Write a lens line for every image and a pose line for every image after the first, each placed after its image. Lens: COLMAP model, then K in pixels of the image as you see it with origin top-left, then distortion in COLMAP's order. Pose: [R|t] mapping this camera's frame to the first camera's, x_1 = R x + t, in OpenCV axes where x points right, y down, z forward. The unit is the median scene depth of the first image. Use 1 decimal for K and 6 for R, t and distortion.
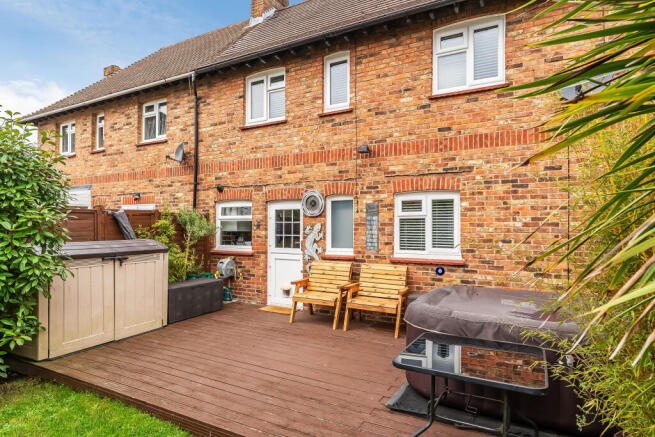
lens RADIAL K [[403.6, 0, 307.8], [0, 403.6, 218.0], [0, 0, 1]] dist [-0.002260, 0.001140]
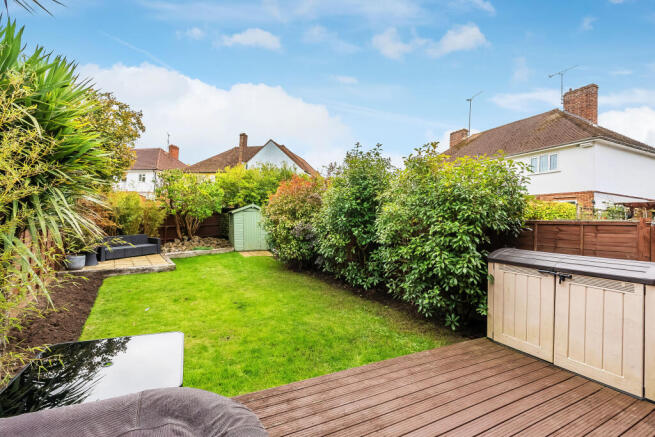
lens RADIAL K [[288.2, 0, 326.8], [0, 288.2, 219.8], [0, 0, 1]] dist [-0.001826, -0.000365]
pose [[-0.539575, -0.032620, -0.841305, 0.574048], [-0.030529, 0.999350, -0.019168, 0.009220], [0.841384, 0.015341, -0.540220, 1.474174]]
